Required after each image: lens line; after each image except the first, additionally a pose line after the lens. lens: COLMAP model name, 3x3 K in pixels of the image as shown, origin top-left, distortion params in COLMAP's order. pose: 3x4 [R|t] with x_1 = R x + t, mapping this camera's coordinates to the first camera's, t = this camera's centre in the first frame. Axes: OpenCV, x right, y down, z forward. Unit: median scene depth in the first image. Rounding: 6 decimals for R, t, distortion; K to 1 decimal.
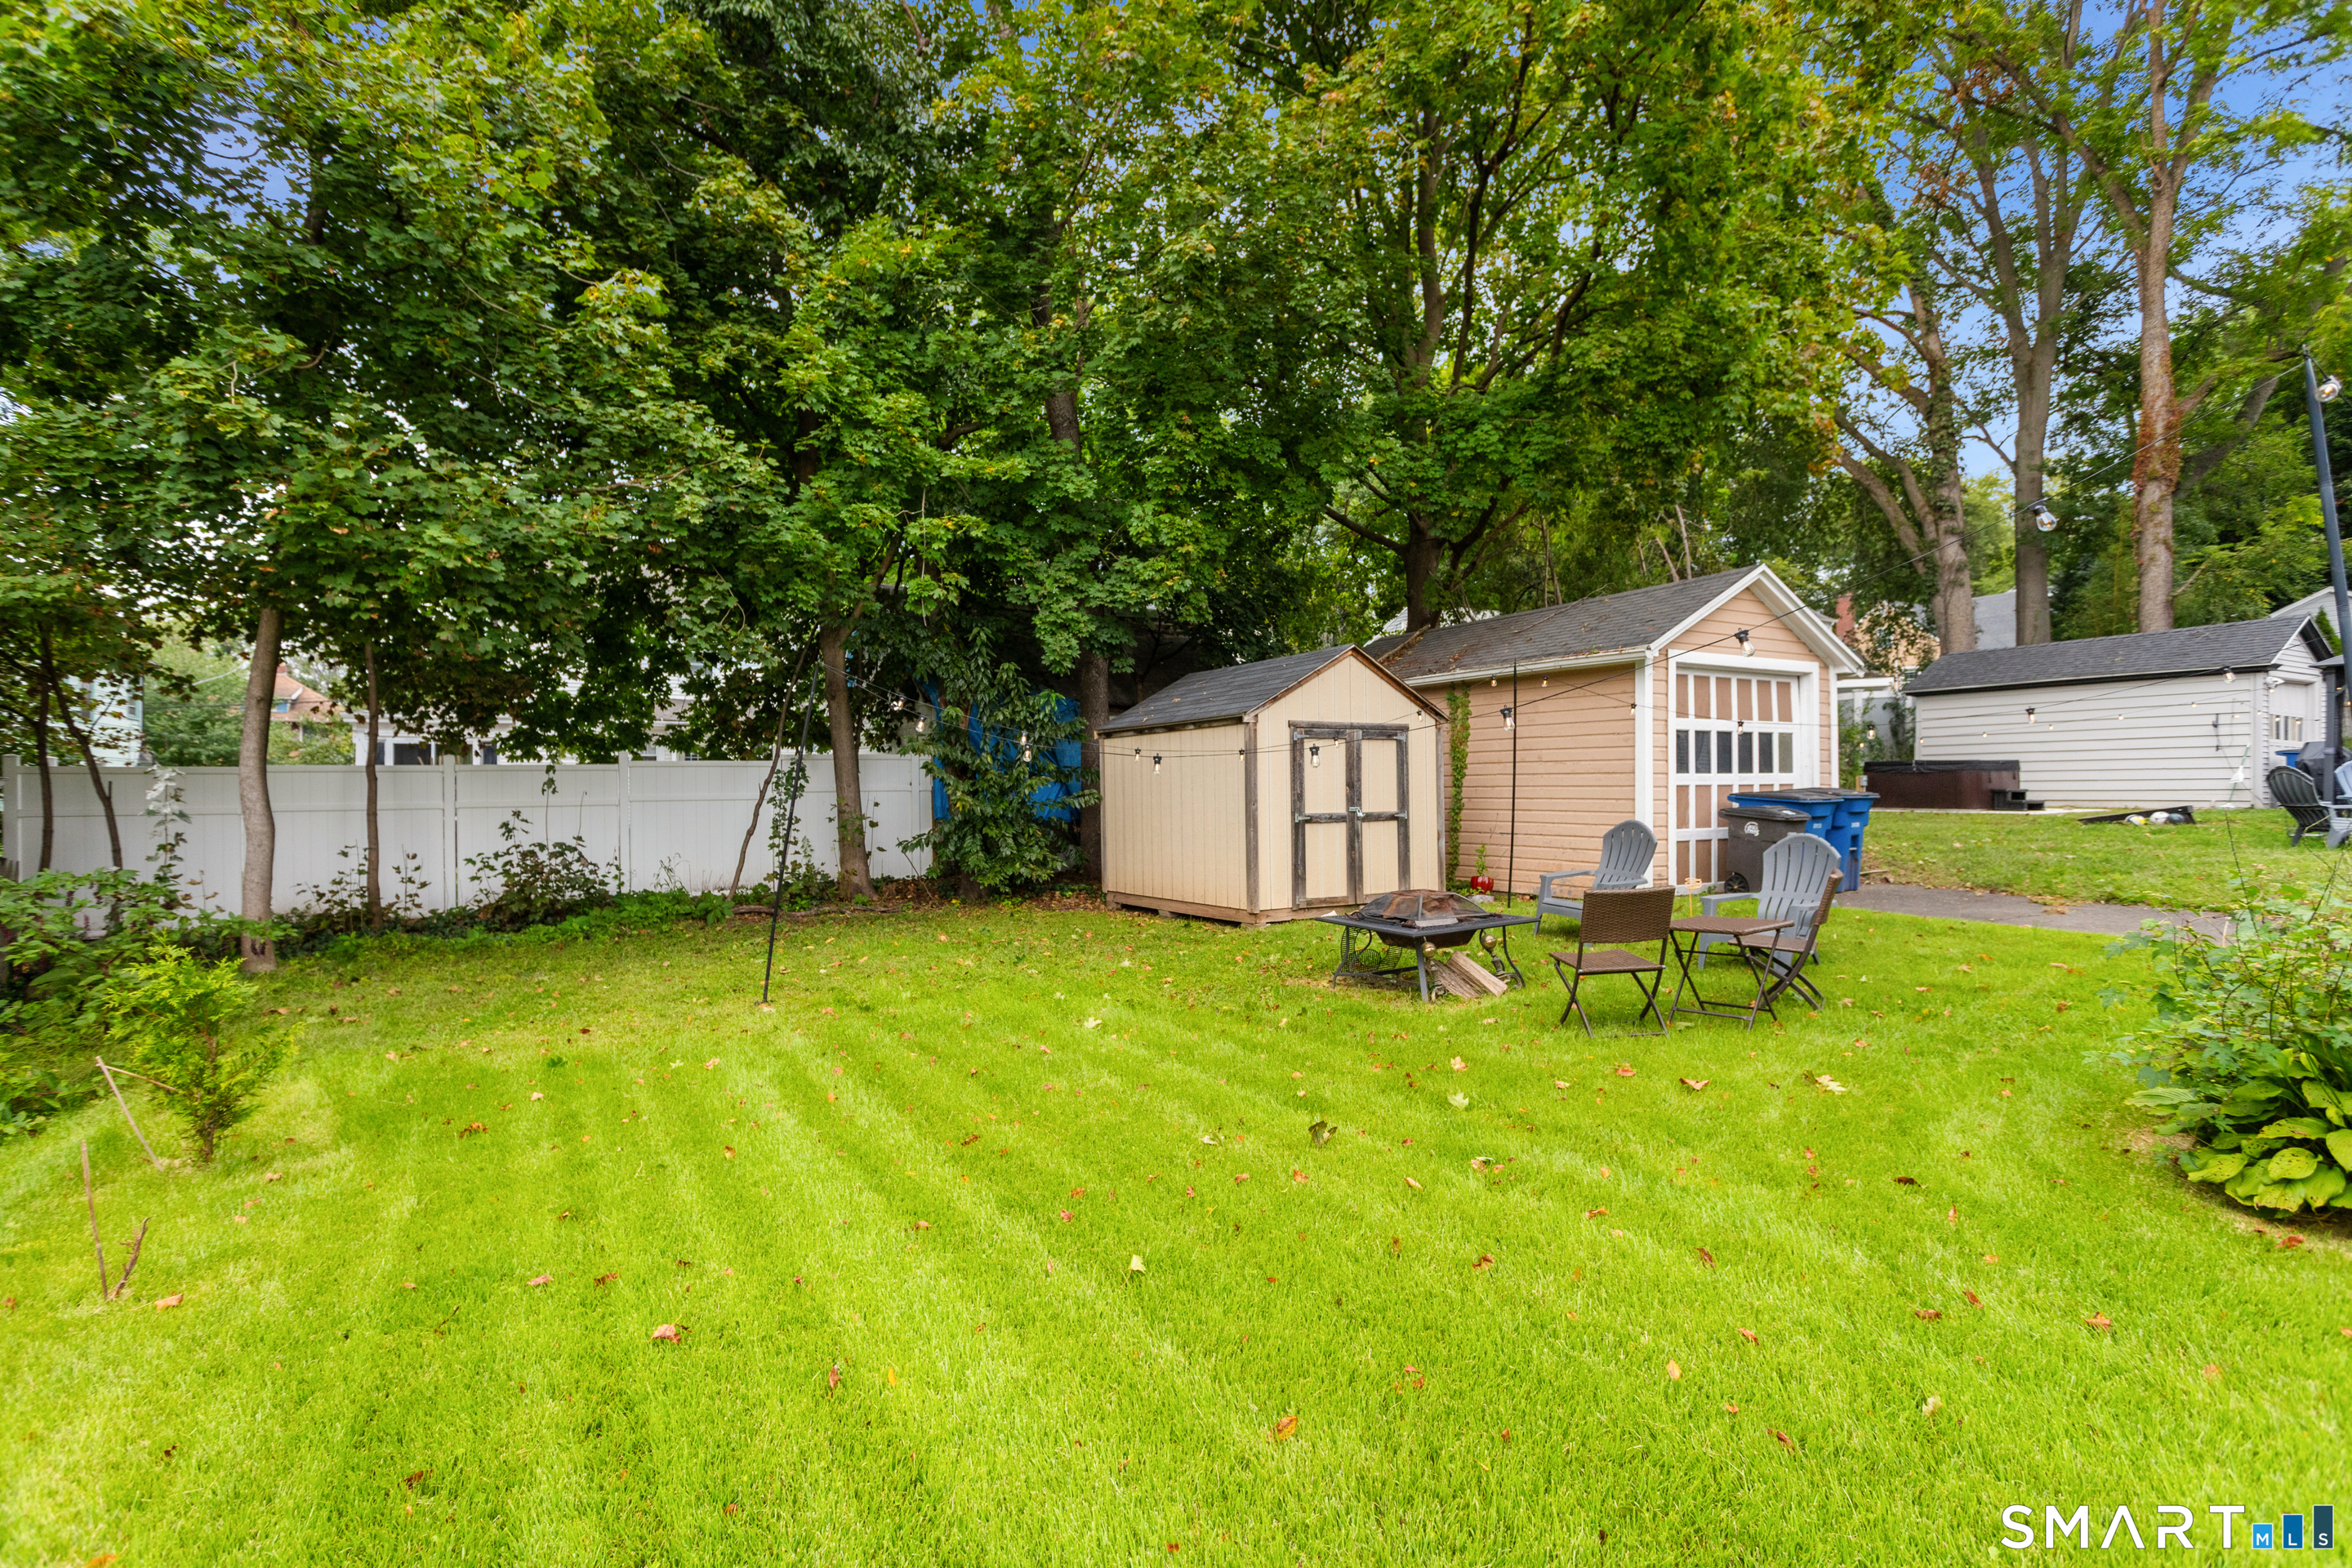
lens RADIAL K [[1108.5, 0, 1176.0], [0, 1108.5, 784.0], [0, 0, 1]] dist [-0.000586, -0.000325]
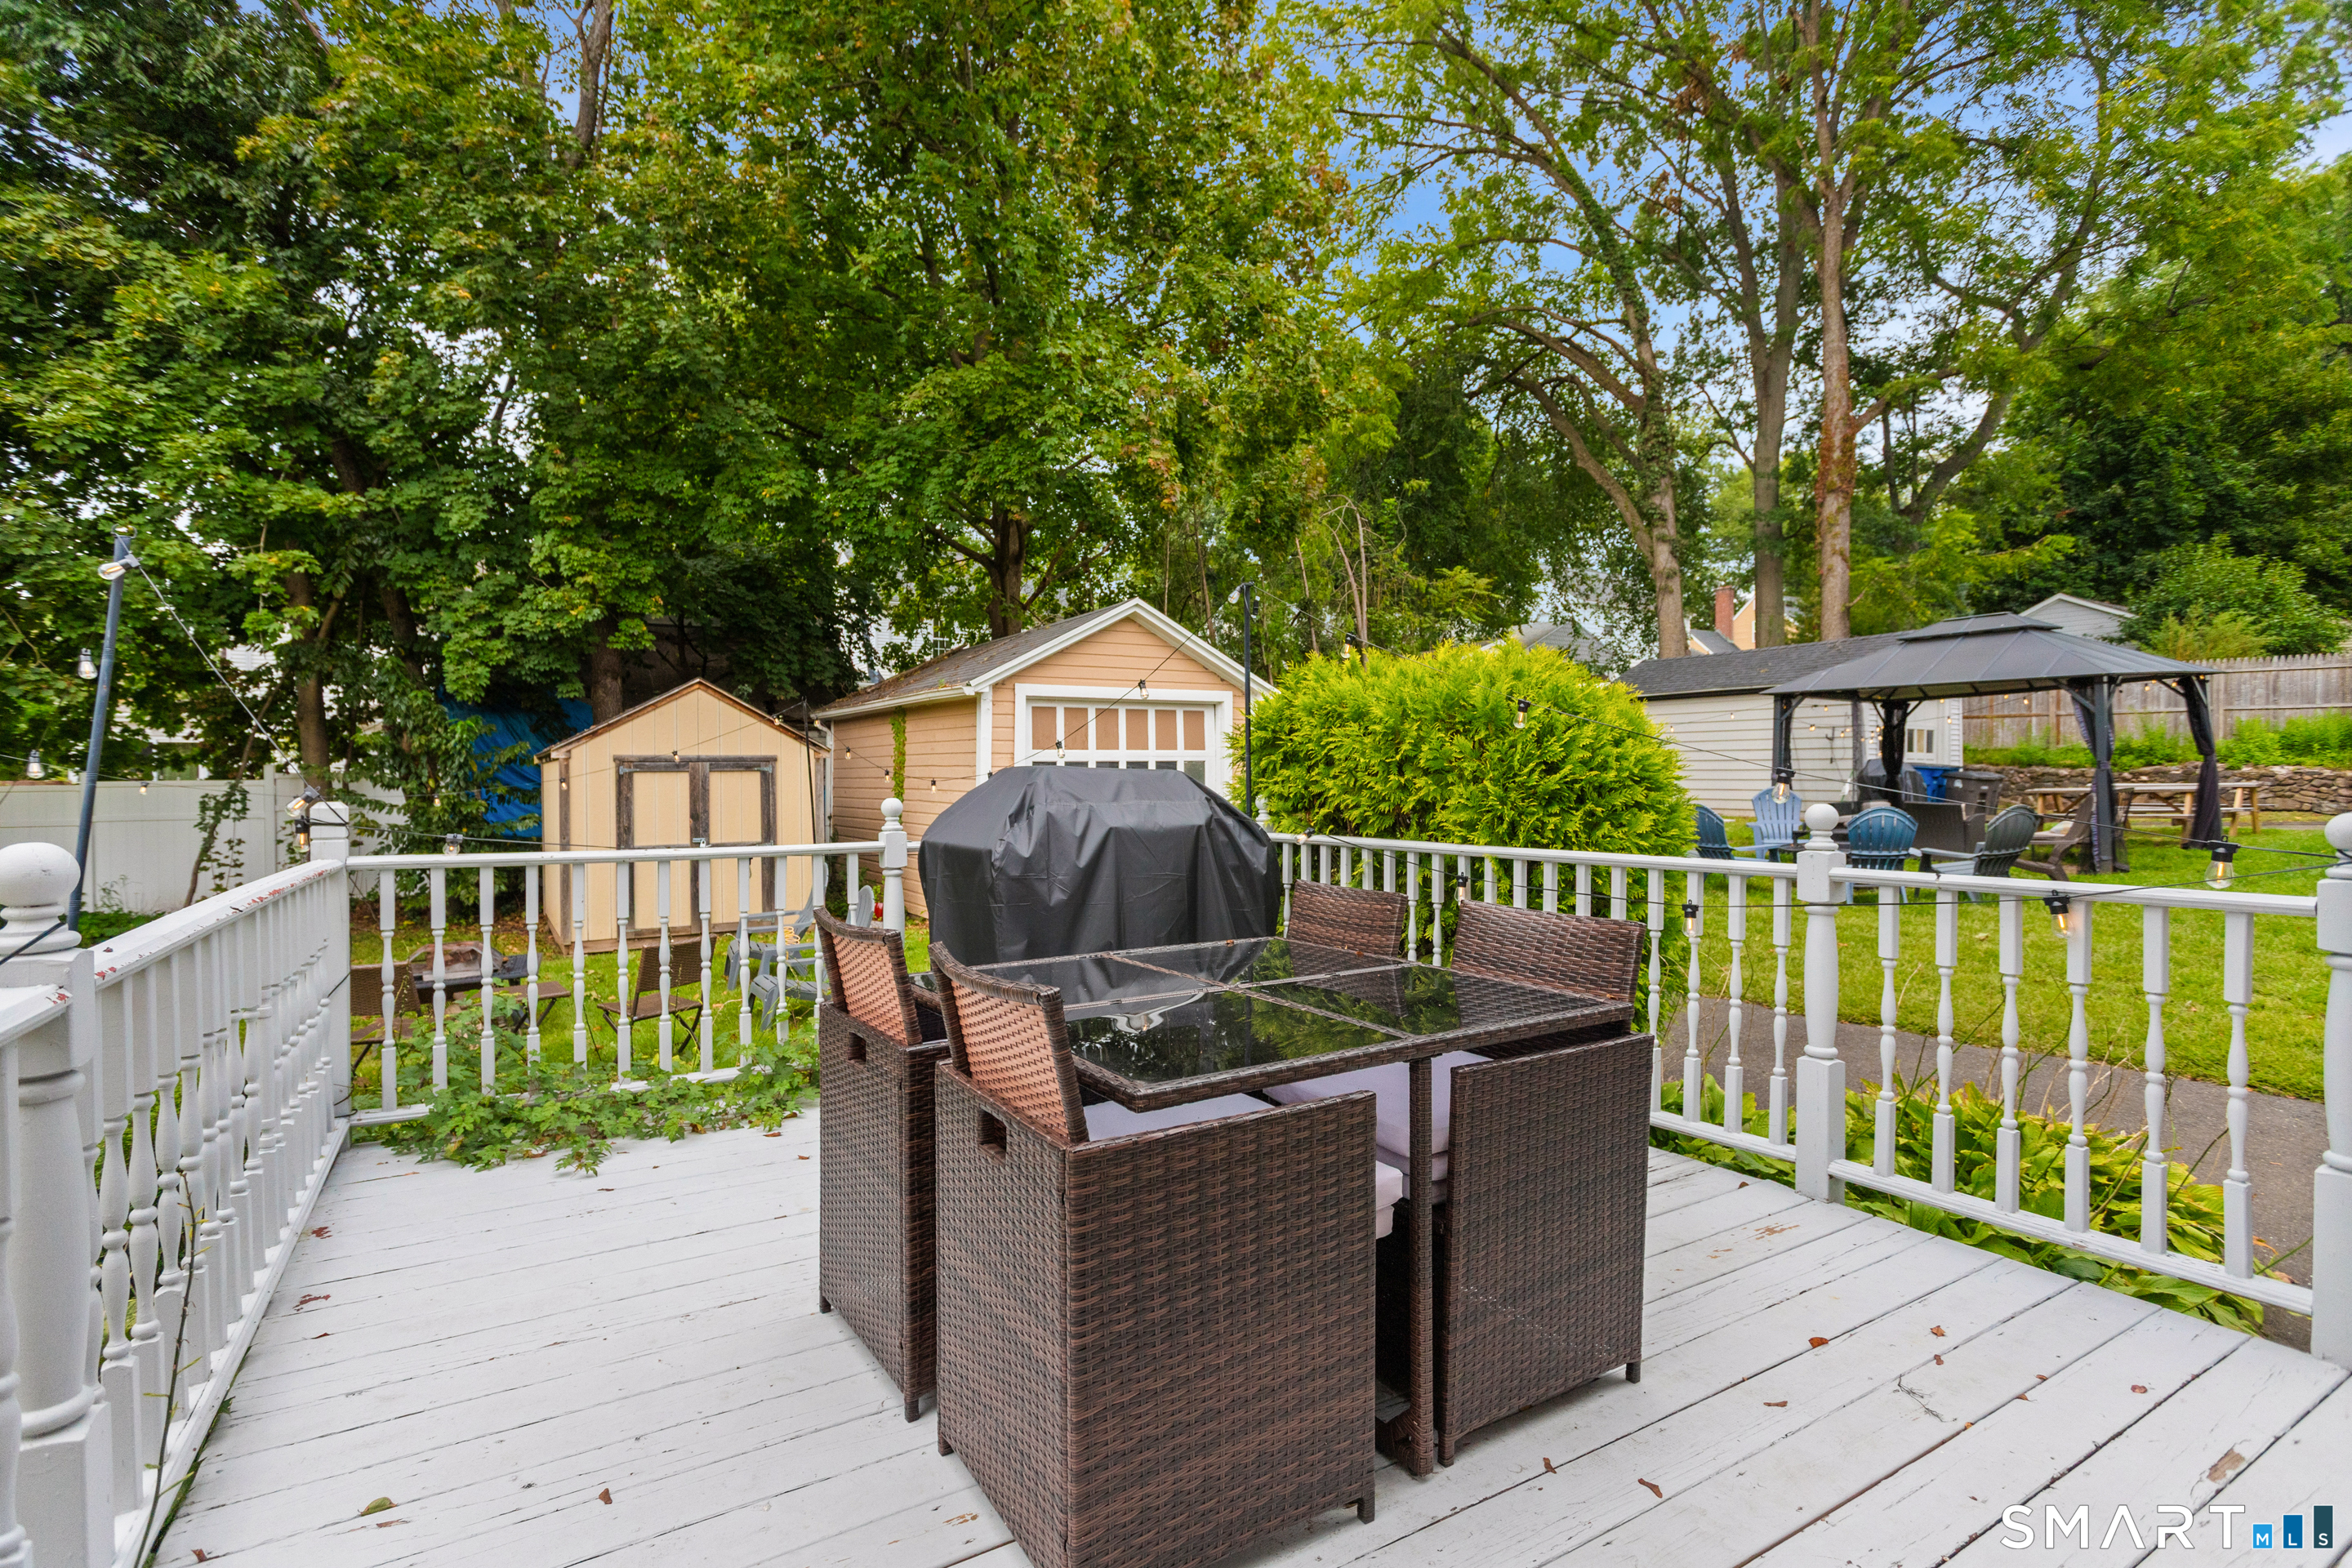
lens RADIAL K [[1108.5, 0, 1176.0], [0, 1108.5, 784.0], [0, 0, 1]] dist [-0.000586, -0.000325]
pose [[0.999832, 0.001308, 0.018259, 0.562165], [-0.001604, 0.999868, 0.016176, -0.044943], [-0.018236, -0.016202, 0.999702, -0.025695]]
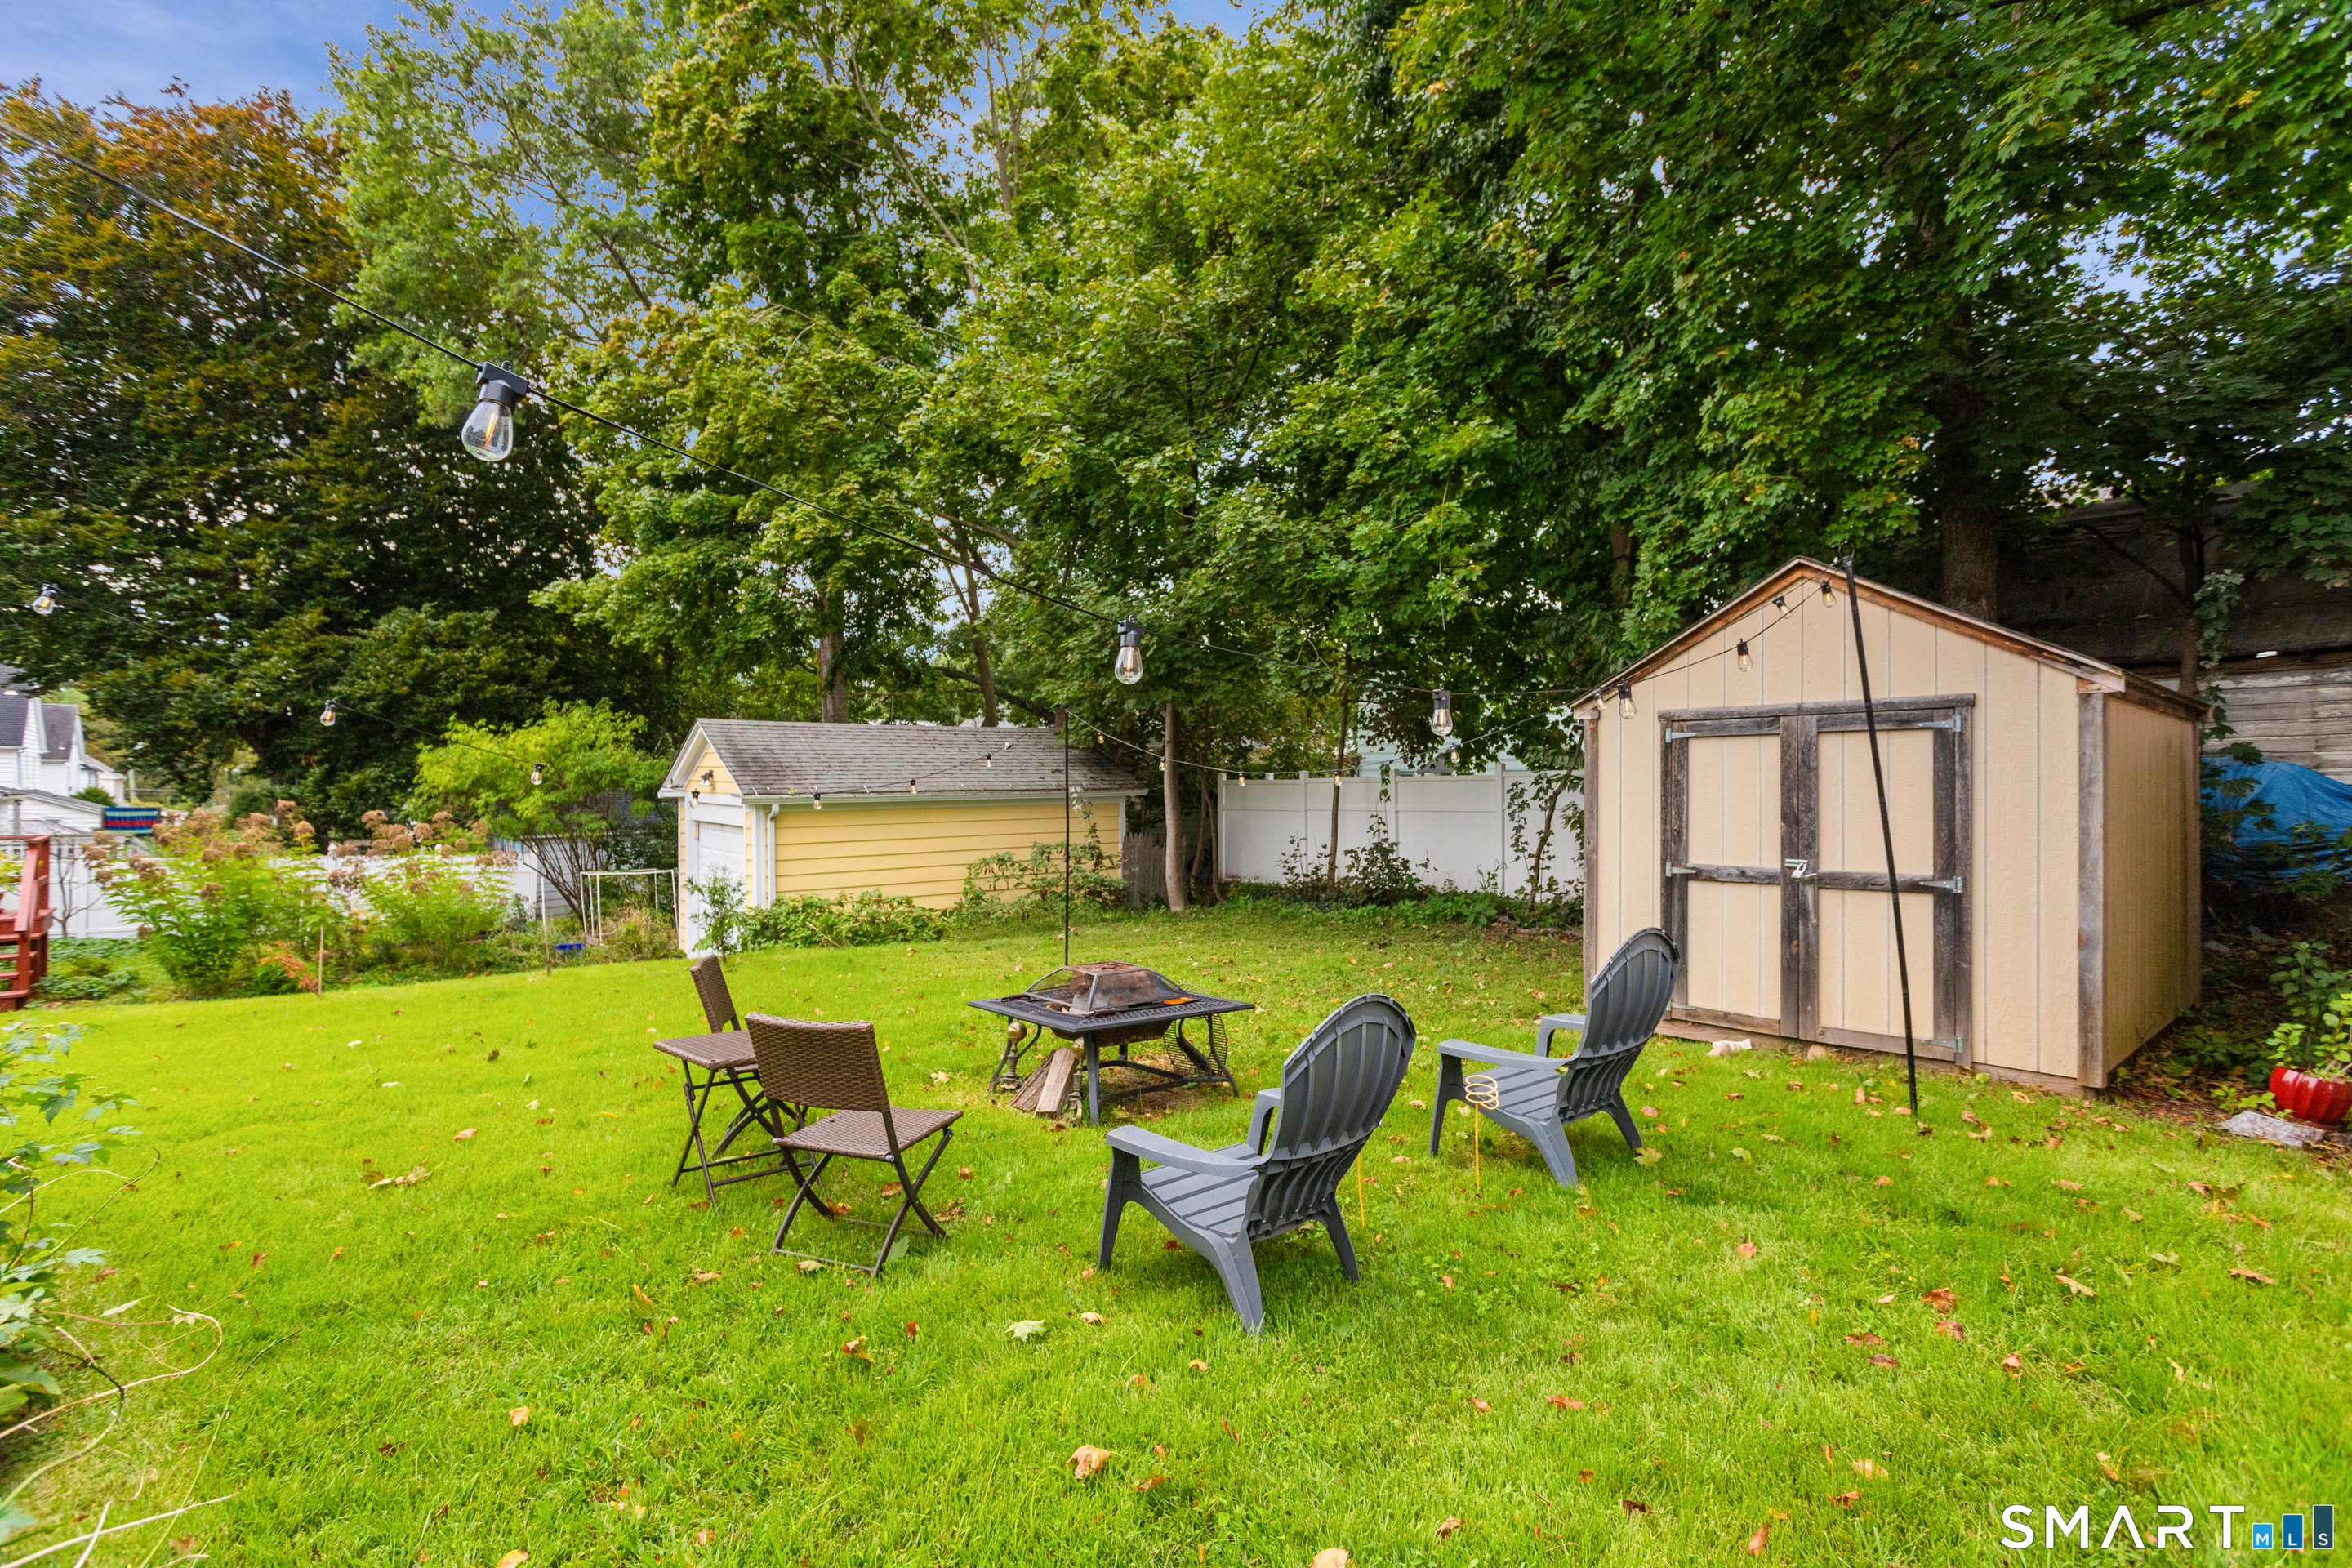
lens RADIAL K [[1074.3, 0, 1187.7], [0, 1074.3, 814.3], [0, 0, 1]] dist [-0.003090, 0.000102]
pose [[0.195024, 0.029886, -0.980343, 0.597366], [0.005436, 0.999487, 0.031551, -0.019054], [0.980783, -0.011482, 0.194761, 0.586940]]
